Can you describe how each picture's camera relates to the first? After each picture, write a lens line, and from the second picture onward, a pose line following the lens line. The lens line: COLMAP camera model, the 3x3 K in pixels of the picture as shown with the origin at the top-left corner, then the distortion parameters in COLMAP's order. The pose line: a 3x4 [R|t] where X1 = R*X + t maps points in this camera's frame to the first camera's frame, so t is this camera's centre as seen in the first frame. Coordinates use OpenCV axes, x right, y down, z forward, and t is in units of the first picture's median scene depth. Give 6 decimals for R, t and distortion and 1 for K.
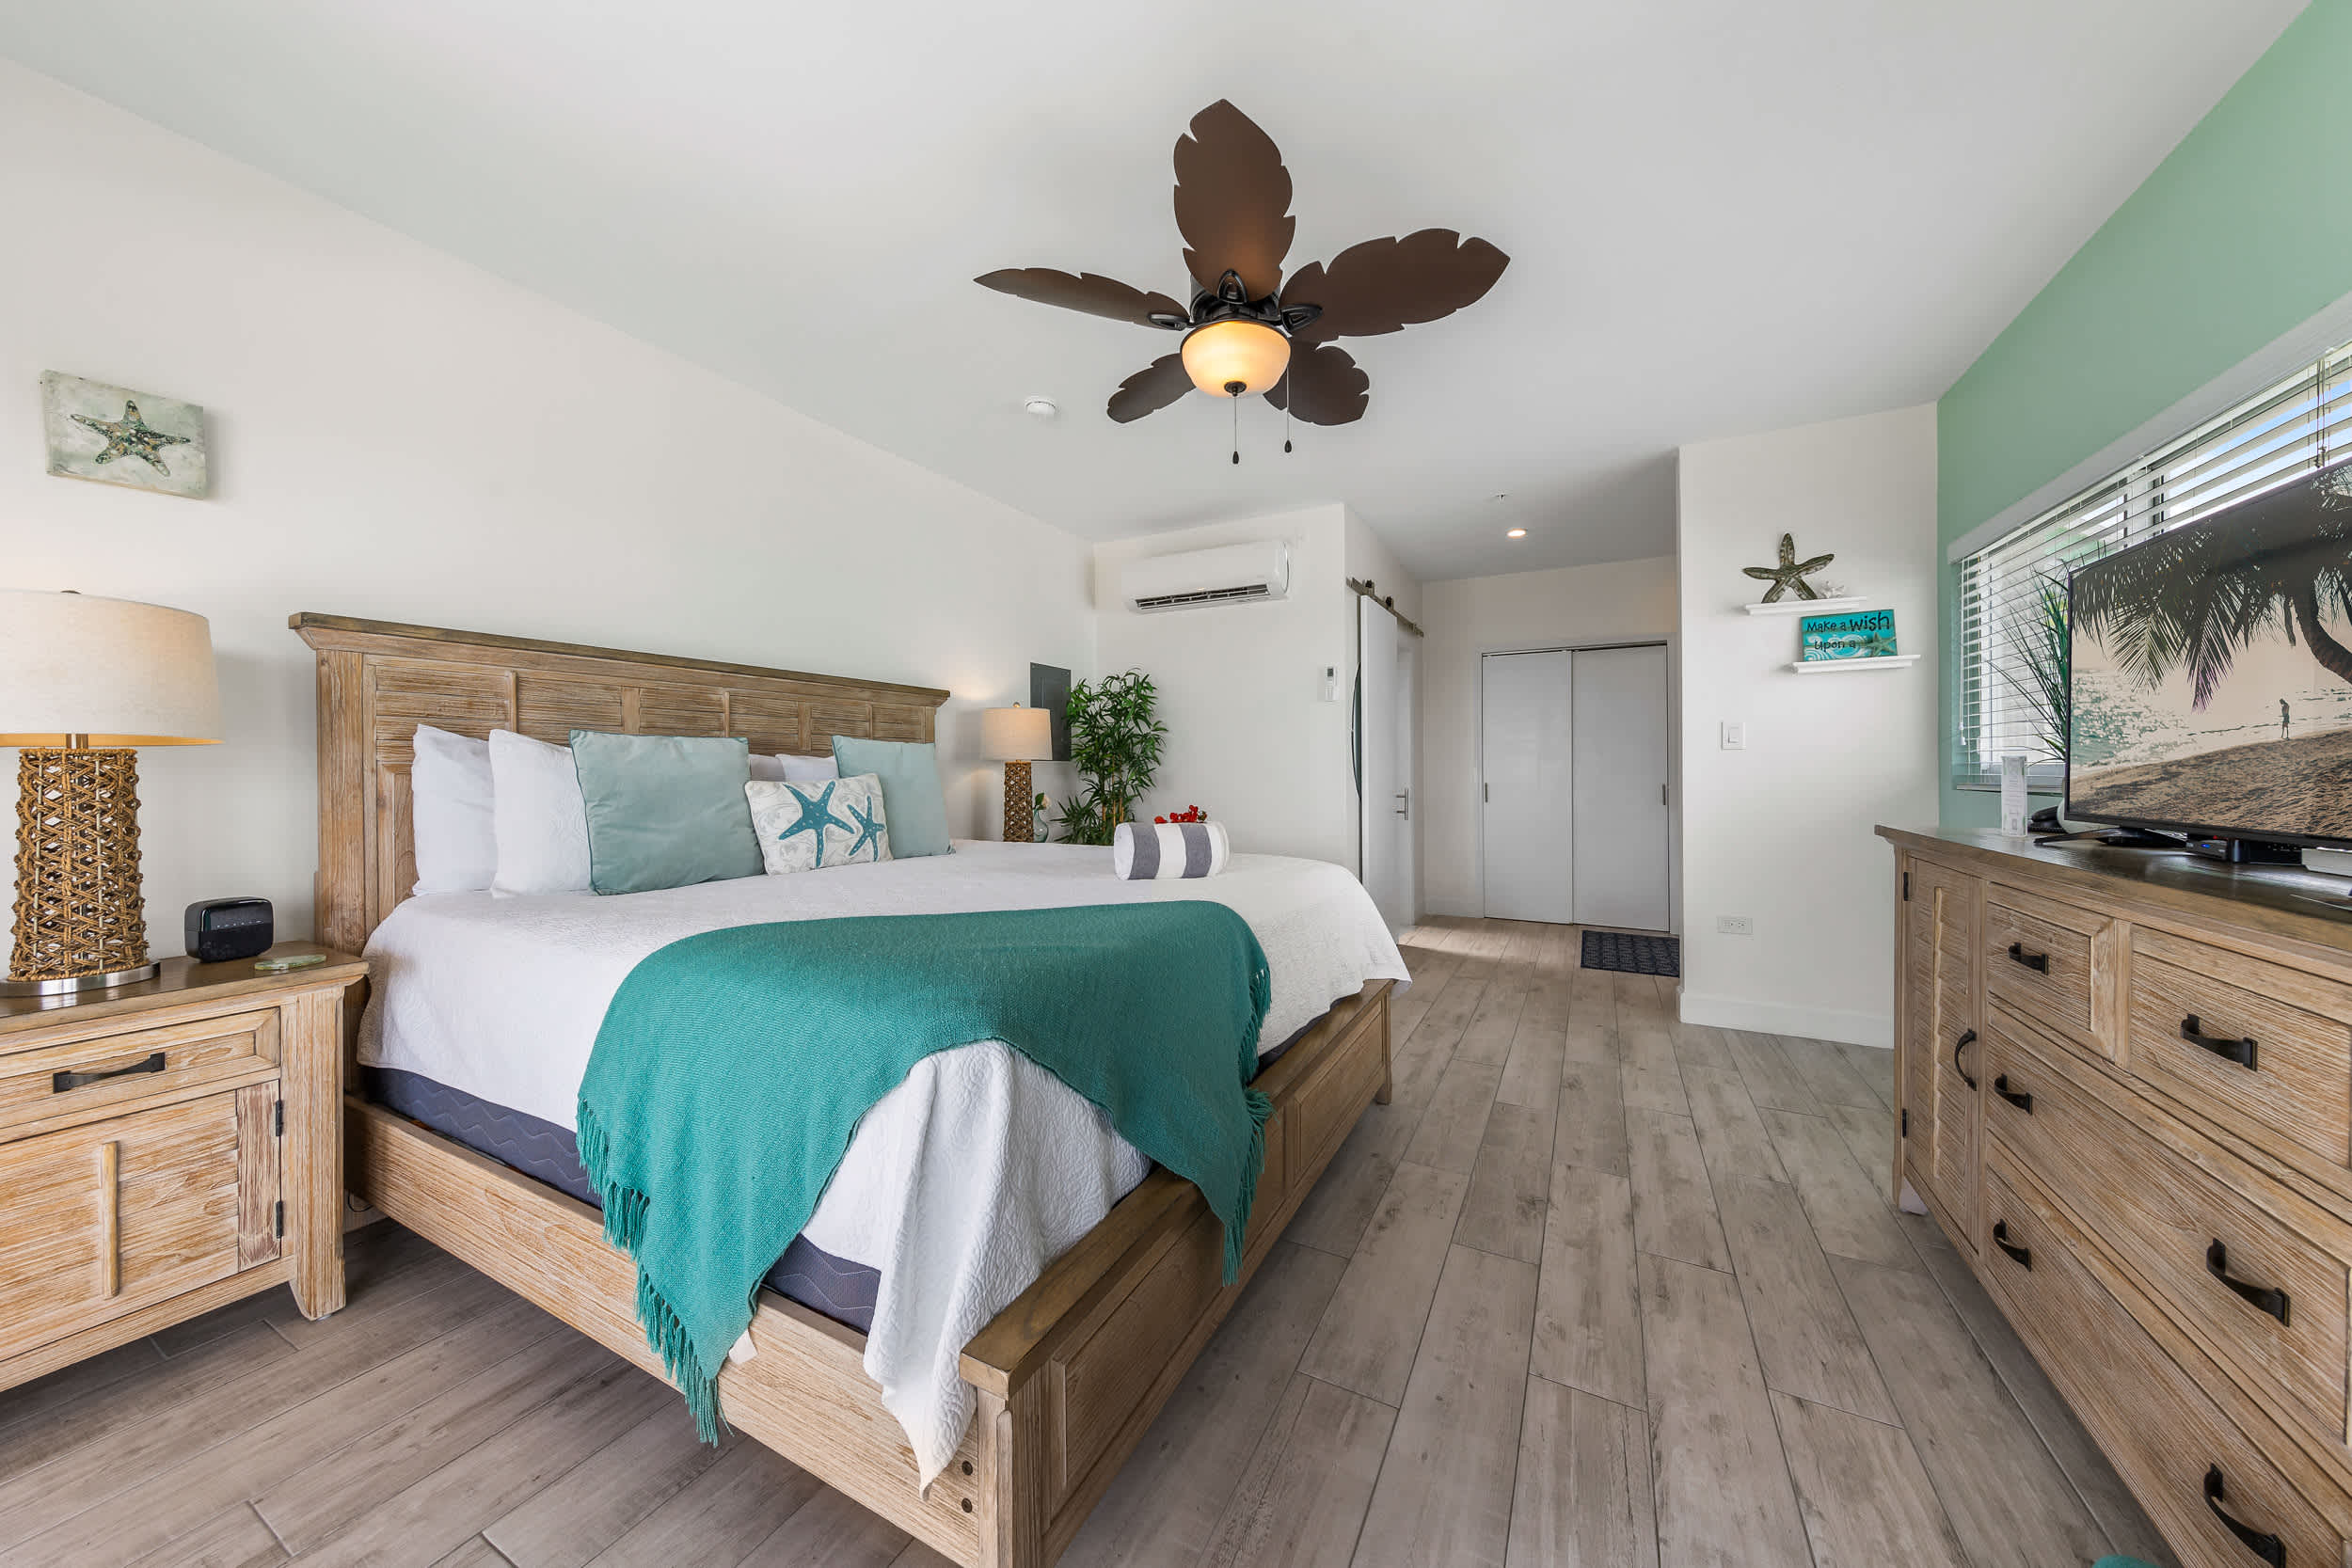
lens RADIAL K [[774.4, 0, 1176.0], [0, 774.4, 784.0], [0, 0, 1]] dist [0.000074, -0.000049]
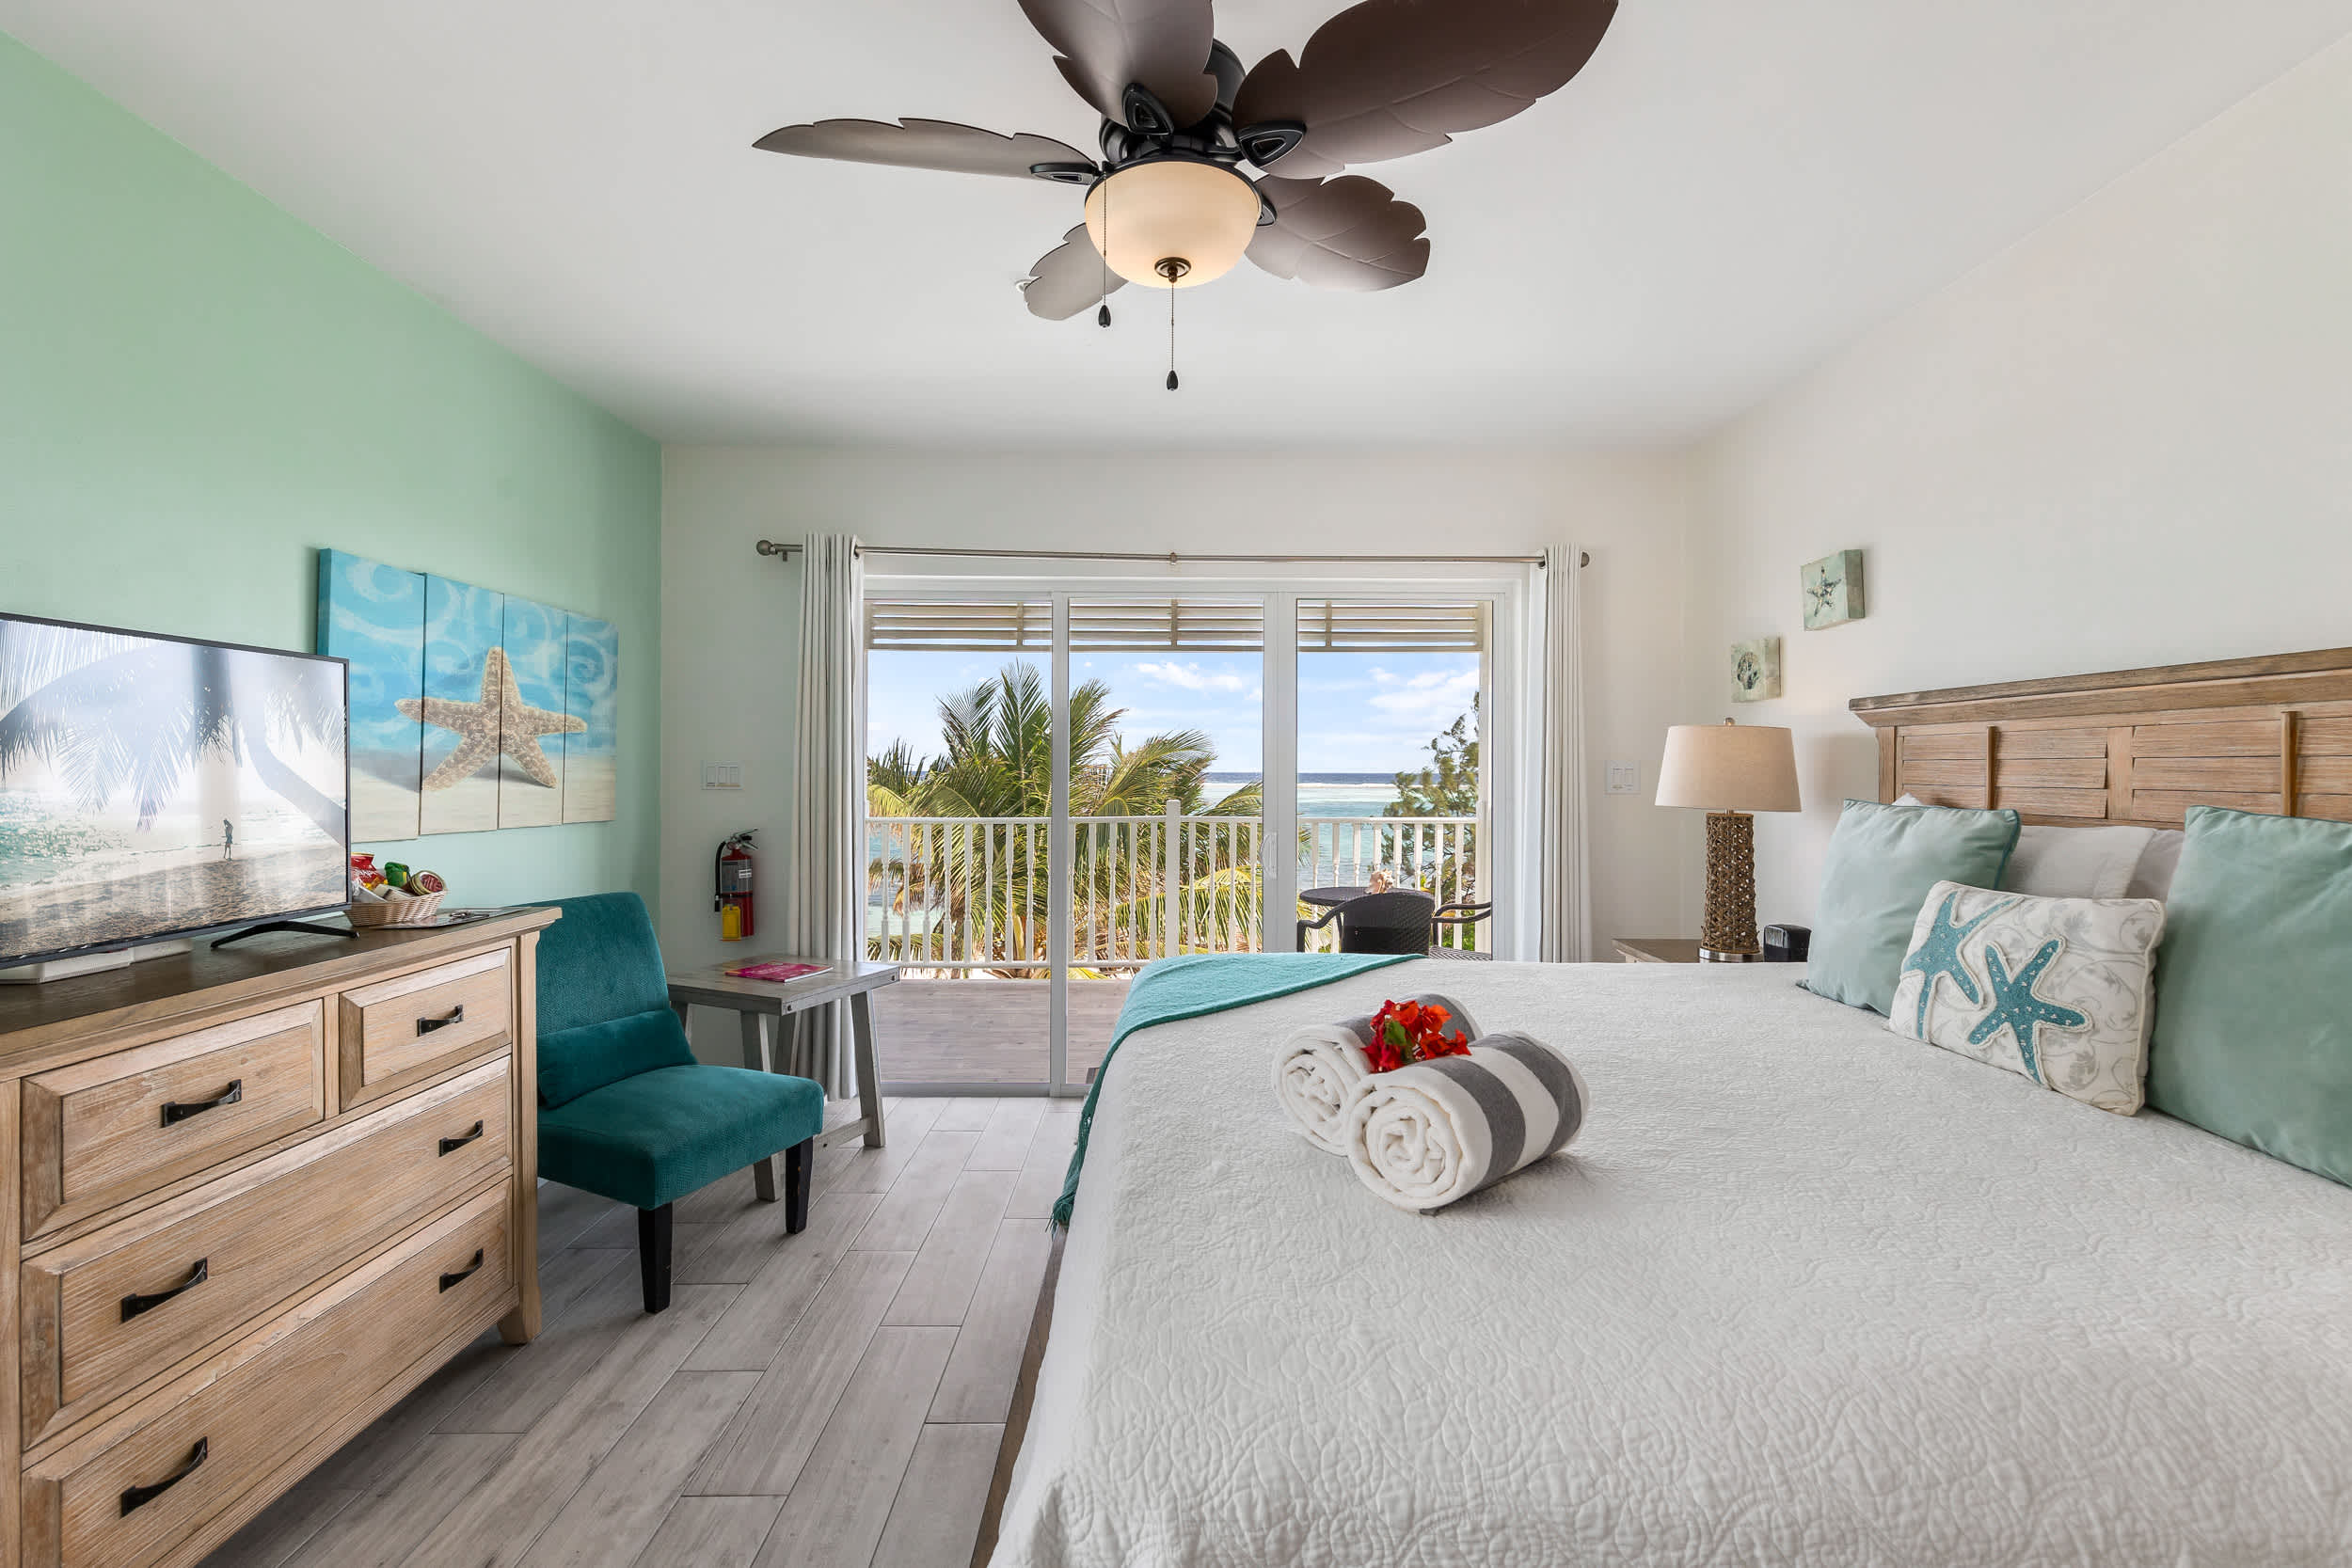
lens RADIAL K [[991.0, 0, 1184.2], [0, 991.0, 777.8], [0, 0, 1]] dist [0.001955, 0.000201]
pose [[-0.873418, 0.005349, -0.486942, 0.376038], [-0.008558, 0.999617, 0.026331, -0.102365], [0.486896, 0.027165, -0.873037, 1.395773]]
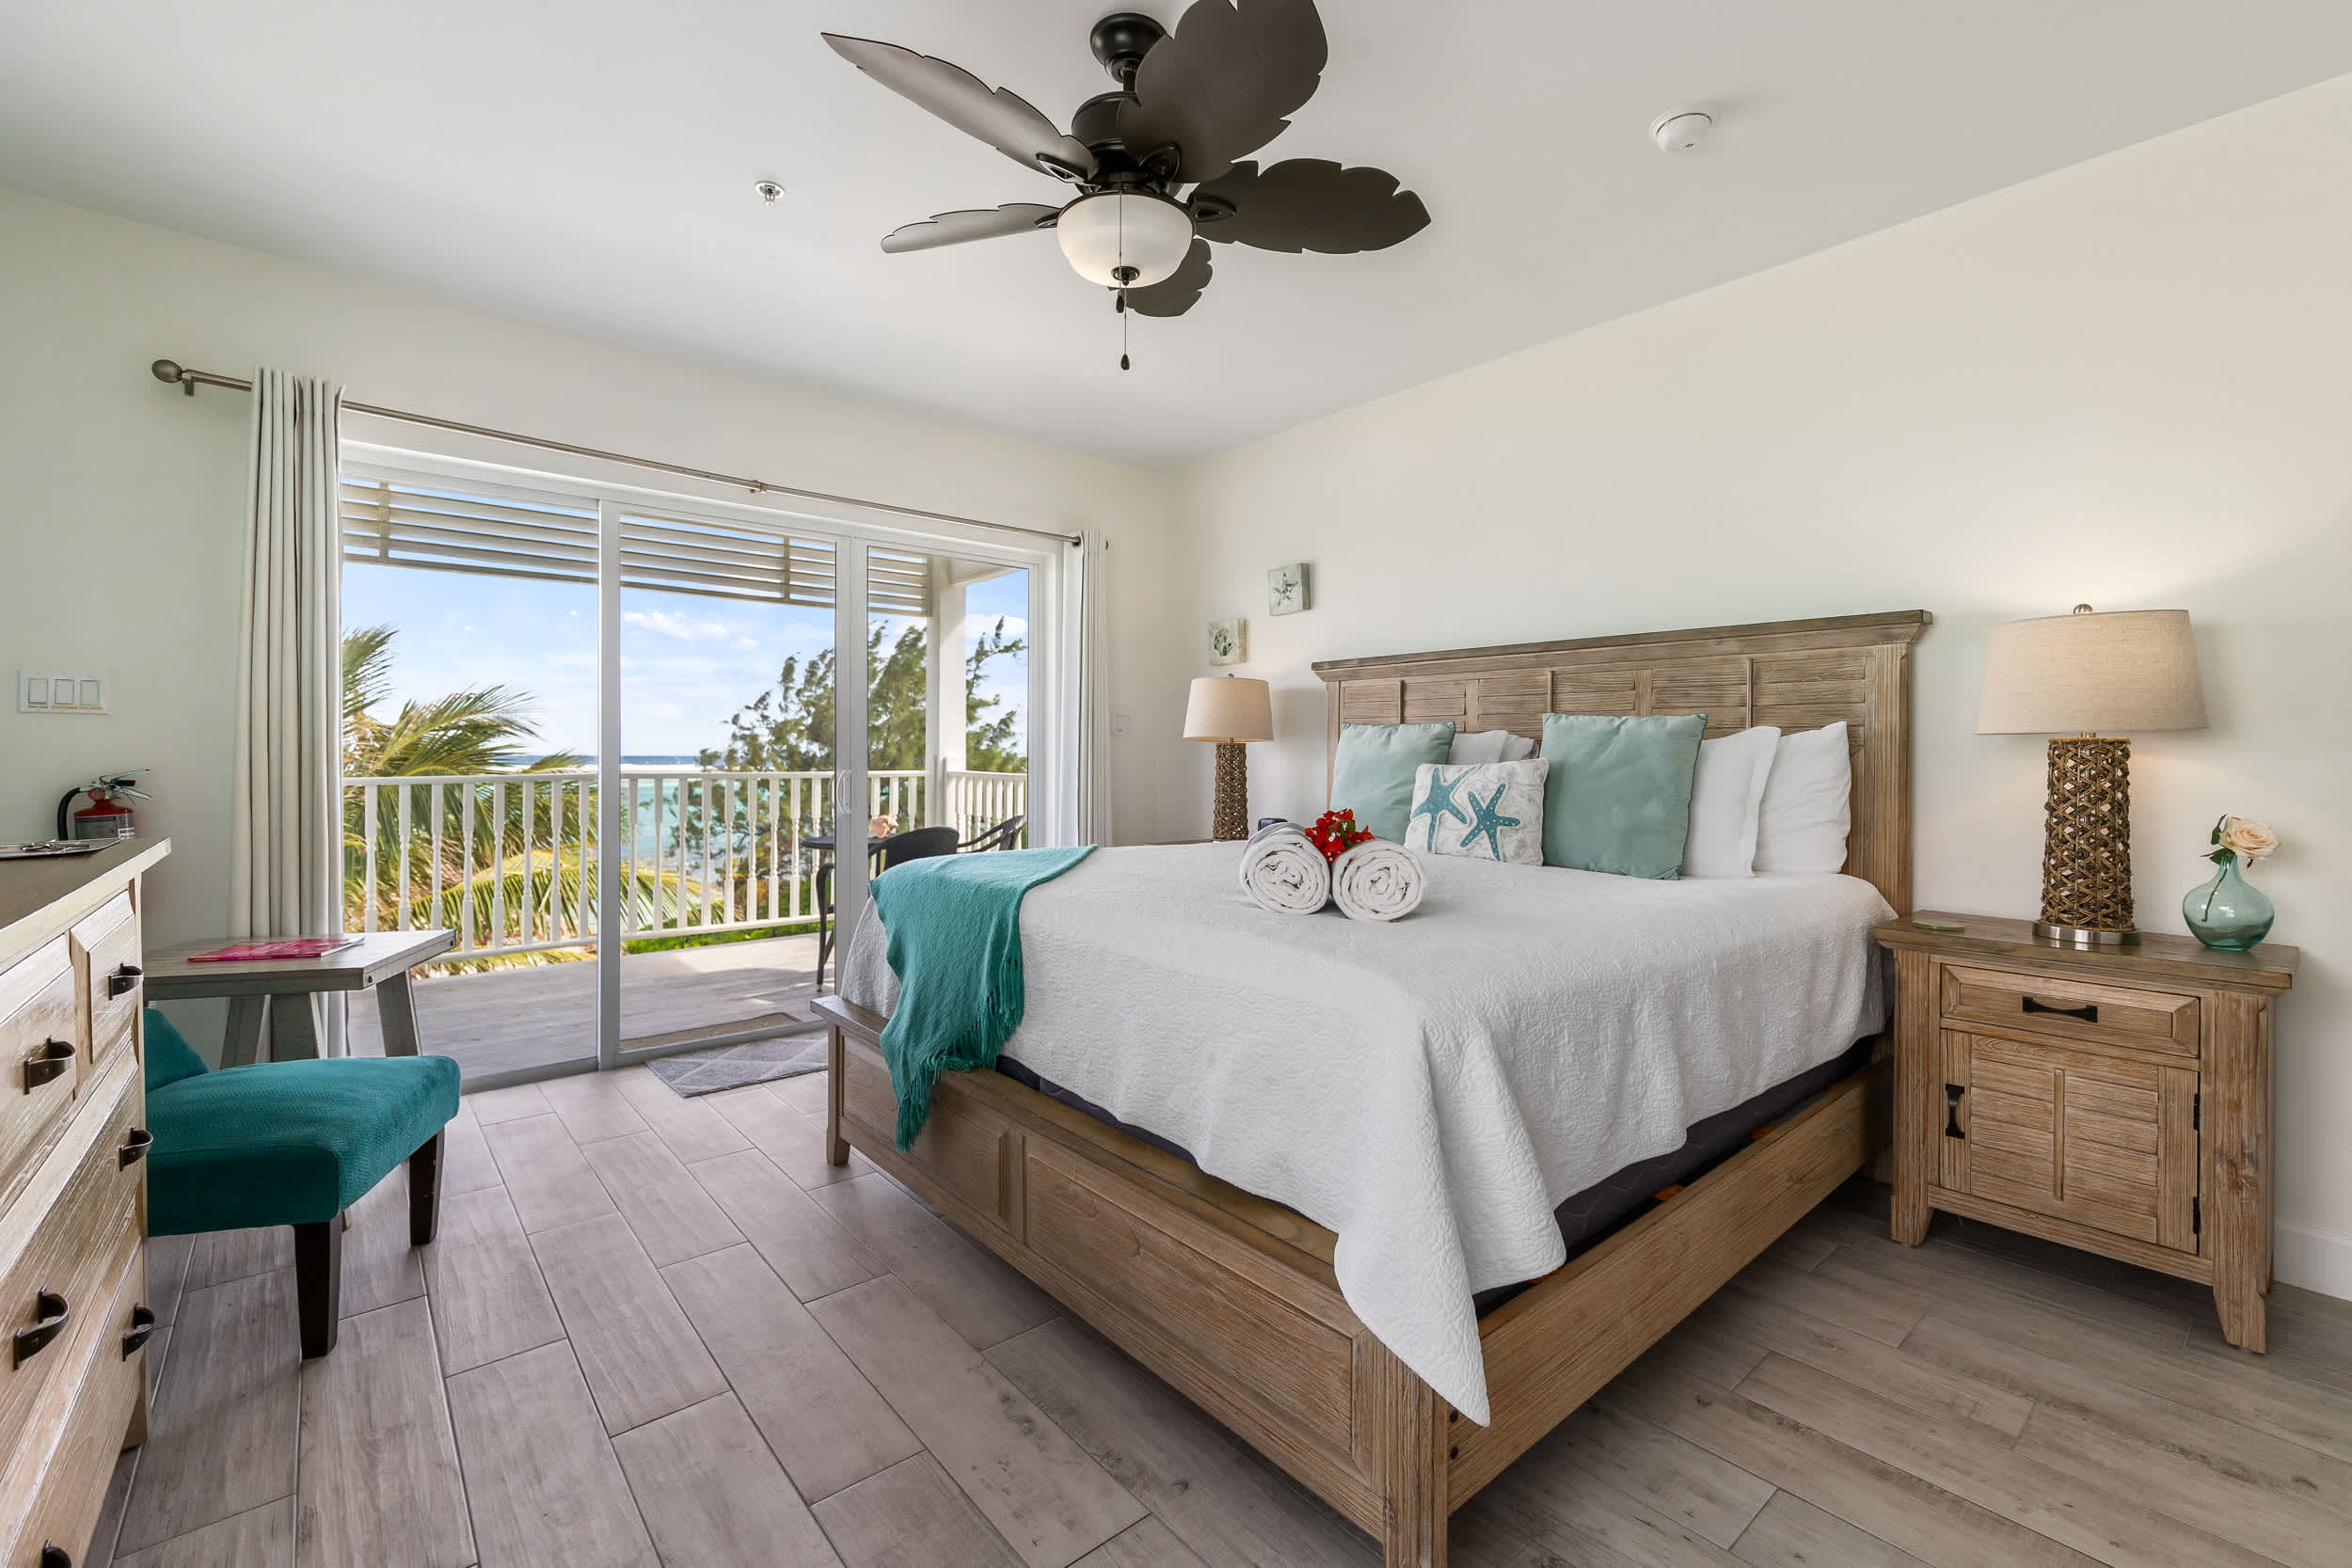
lens RADIAL K [[991.0, 0, 1184.2], [0, 991.0, 777.8], [0, 0, 1]] dist [0.001955, 0.000201]
pose [[-0.352510, 0.025420, -0.935463, 0.838412], [-0.019392, 0.999218, 0.034460, -0.024813], [0.935607, 0.030288, -0.351741, 1.169206]]
